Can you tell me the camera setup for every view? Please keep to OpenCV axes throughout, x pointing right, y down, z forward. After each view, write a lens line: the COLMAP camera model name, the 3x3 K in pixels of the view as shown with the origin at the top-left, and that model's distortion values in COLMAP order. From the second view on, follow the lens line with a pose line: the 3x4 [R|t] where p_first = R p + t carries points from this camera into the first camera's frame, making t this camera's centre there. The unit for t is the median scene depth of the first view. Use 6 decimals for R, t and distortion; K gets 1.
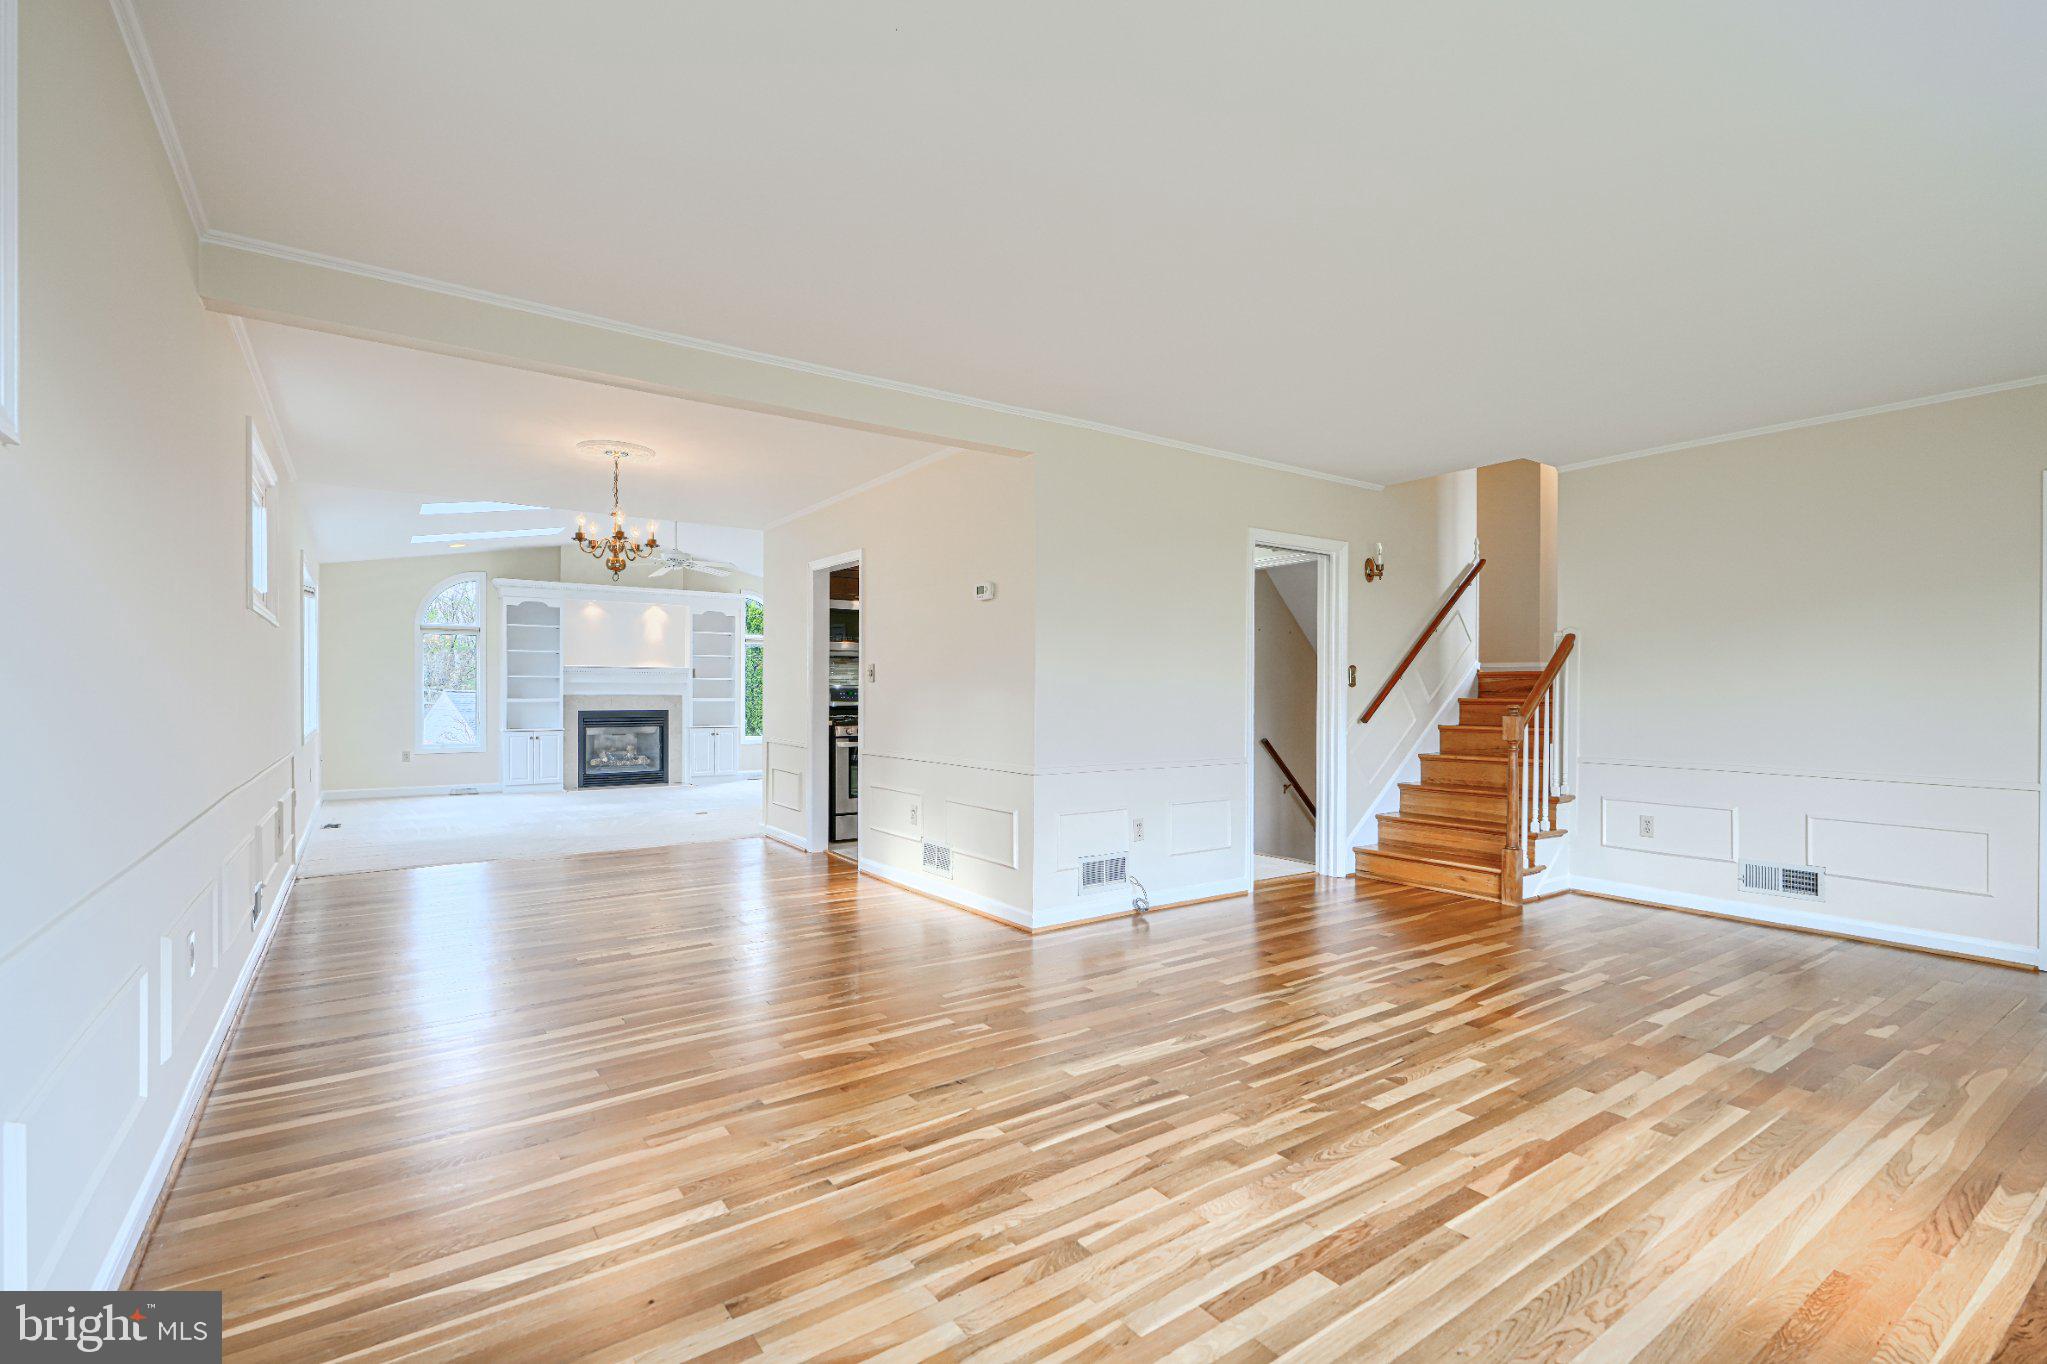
lens RADIAL K [[932.6, 0, 1013.6], [0, 932.6, 694.3], [0, 0, 1]] dist [0.004233, 0.000149]
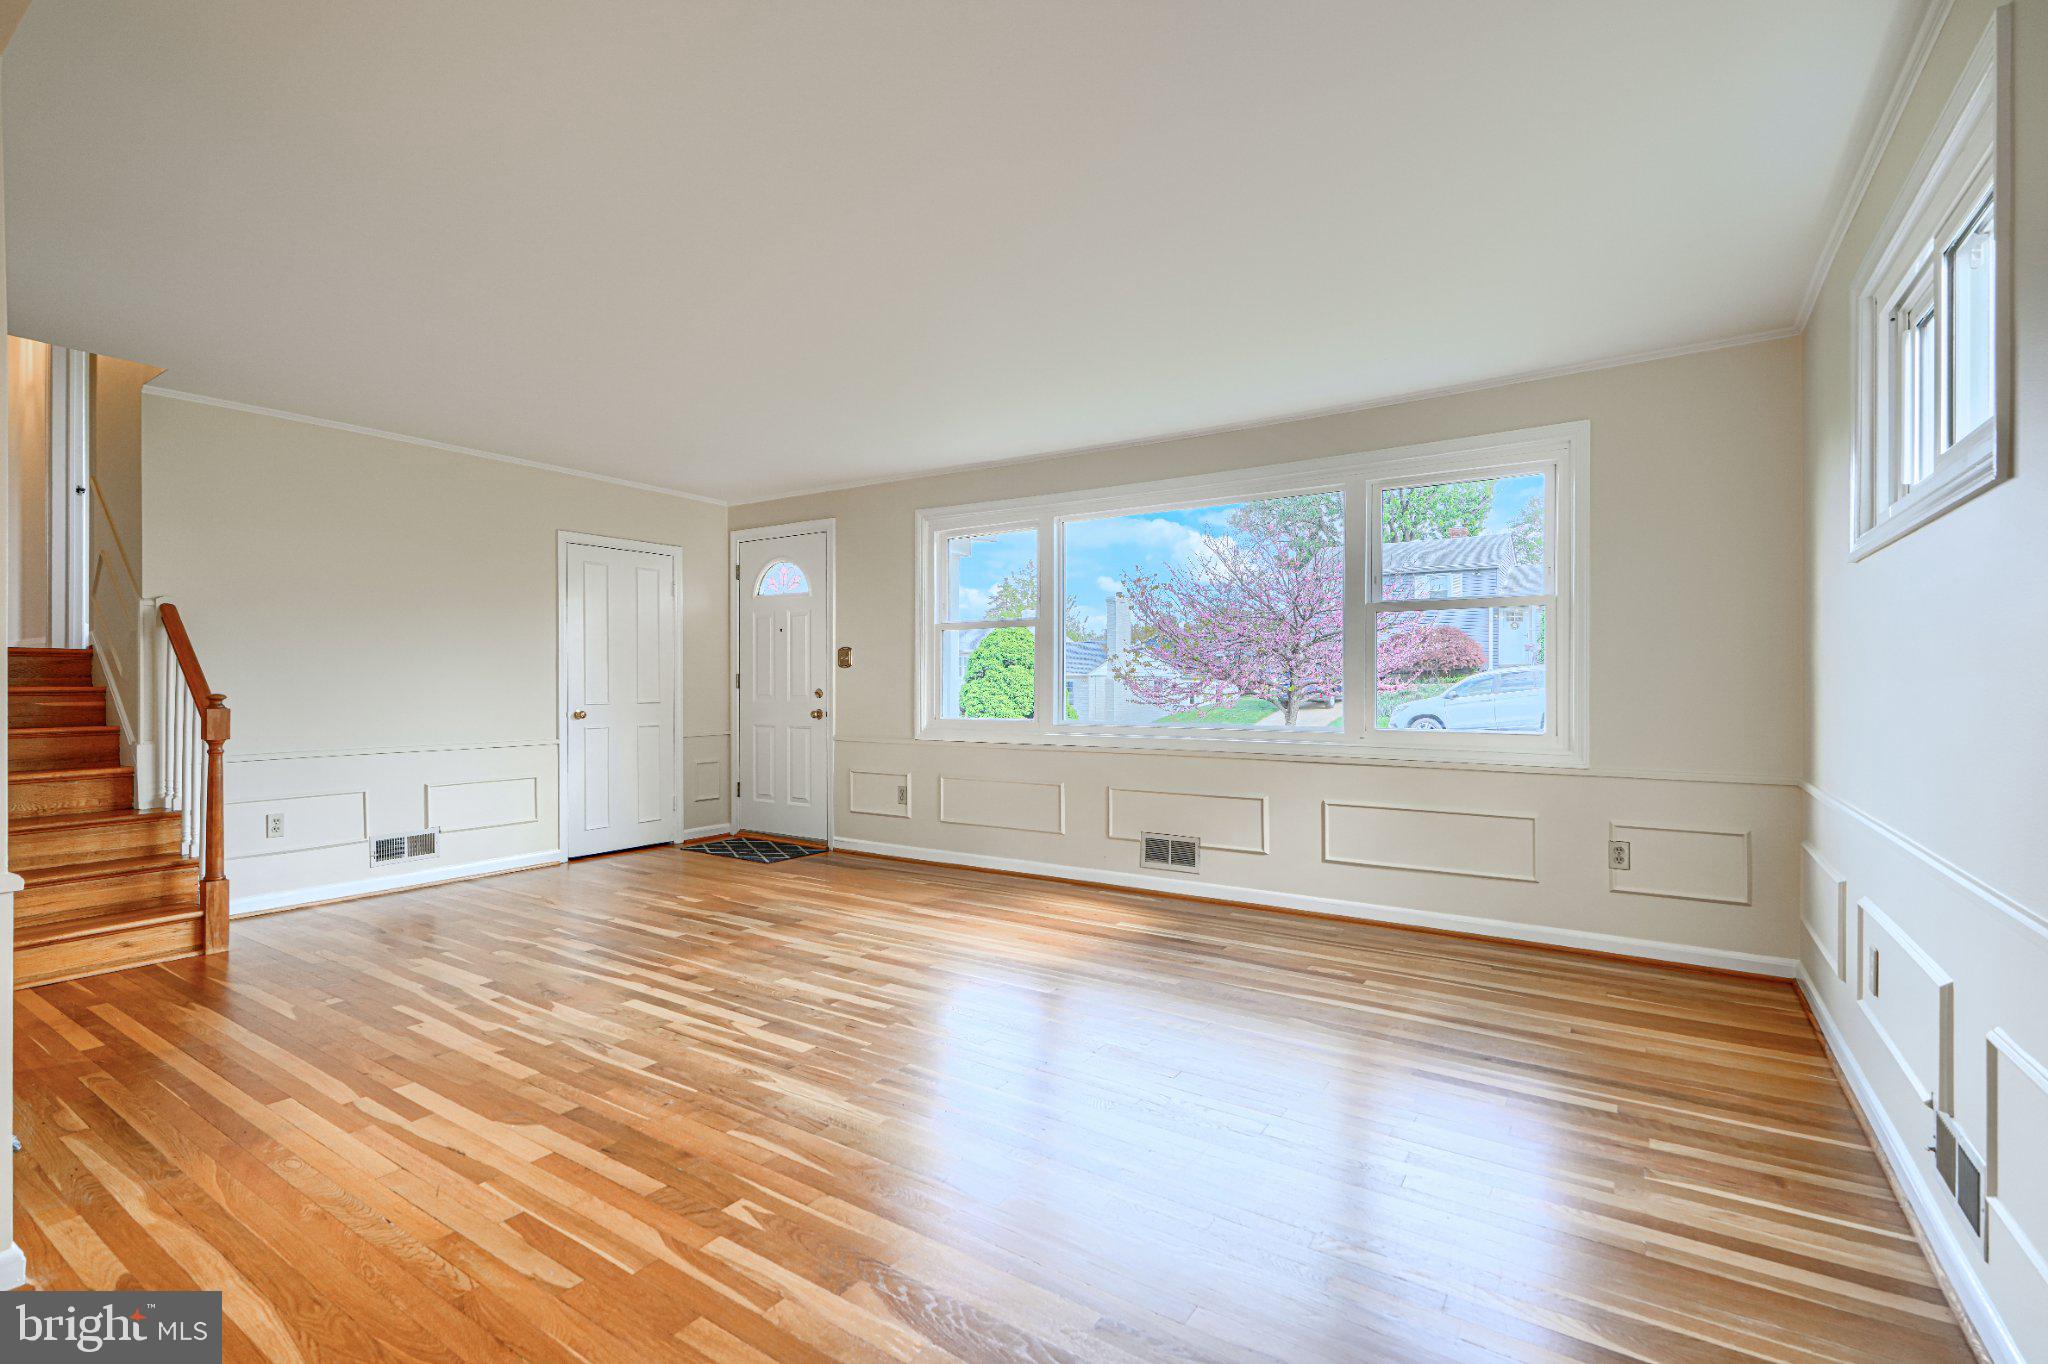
lens RADIAL K [[933.1, 0, 1019.0], [0, 933.1, 677.7], [0, 0, 1]] dist [0.004233, 0.000149]
pose [[-0.363925, -0.004381, 0.931418, -0.684376], [-0.001252, 0.999990, 0.004215, -0.011893], [-0.931428, 0.000368, -0.363926, 1.024473]]
